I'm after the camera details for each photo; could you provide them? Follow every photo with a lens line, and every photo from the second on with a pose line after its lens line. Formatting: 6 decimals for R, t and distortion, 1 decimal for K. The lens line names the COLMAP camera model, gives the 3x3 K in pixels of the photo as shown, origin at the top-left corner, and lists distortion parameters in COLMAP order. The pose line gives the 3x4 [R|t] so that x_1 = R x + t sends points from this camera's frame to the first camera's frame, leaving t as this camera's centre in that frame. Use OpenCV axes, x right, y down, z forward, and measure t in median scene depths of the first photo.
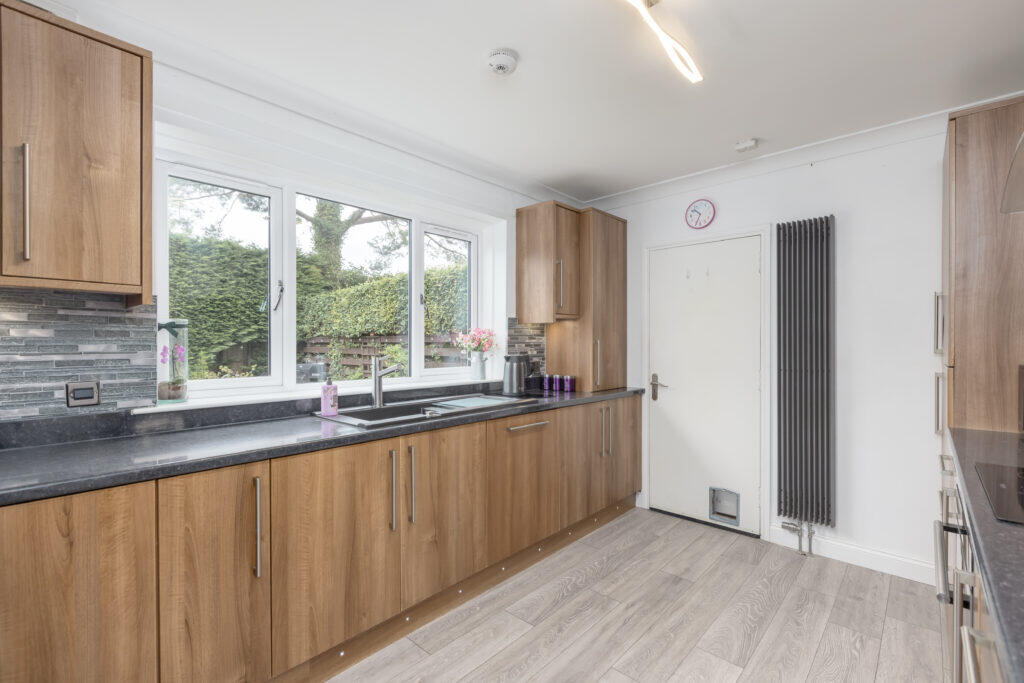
lens RADIAL K [[457.0, 0, 514.1], [0, 457.0, 339.0], [0, 0, 1]] dist [-0.001020, 0.000120]
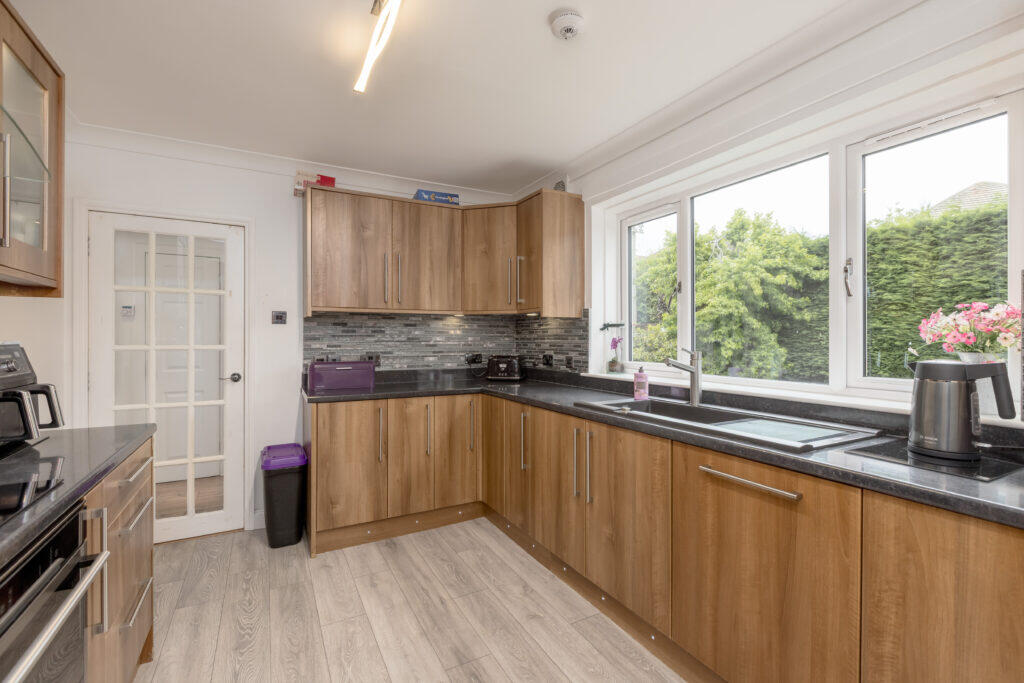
lens RADIAL K [[457.0, 0, 514.1], [0, 457.0, 339.0], [0, 0, 1]] dist [-0.001020, 0.000120]
pose [[-0.324346, 0.002444, -0.945935, 0.795143], [0.002690, 0.999995, 0.001661, 0.016401], [0.945935, -0.002006, -0.324351, 1.112497]]
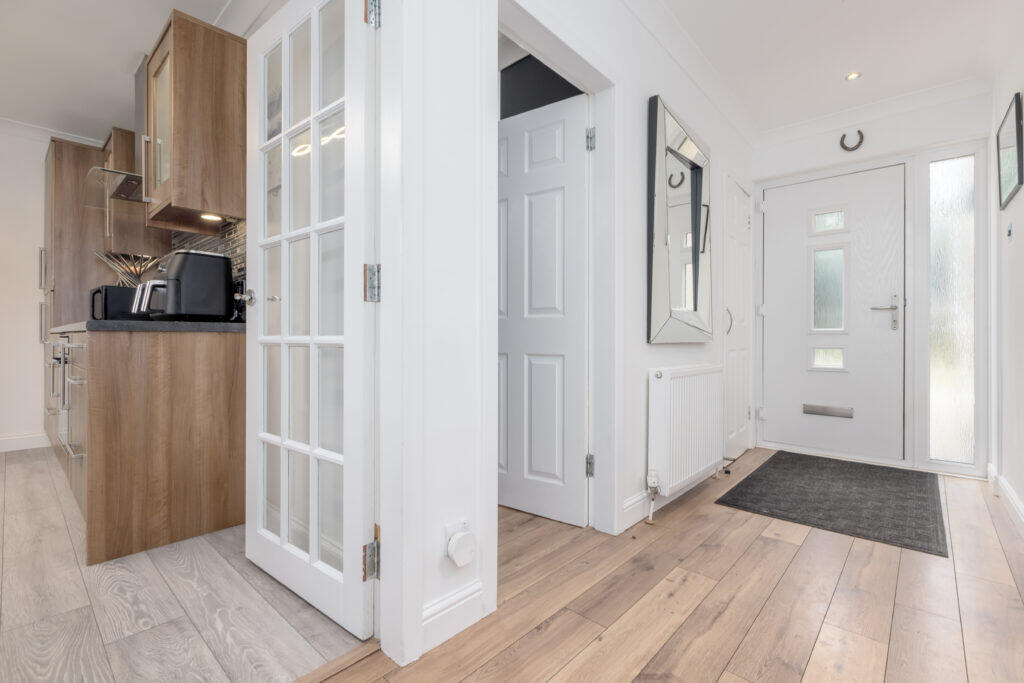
lens RADIAL K [[457.0, 0, 514.1], [0, 457.0, 339.0], [0, 0, 1]] dist [-0.001020, 0.000120]
pose [[-0.002212, -0.005090, 0.999985, -0.310266], [-0.002855, 0.999983, 0.005083, 0.099387], [-0.999993, -0.002844, -0.002226, -0.295803]]
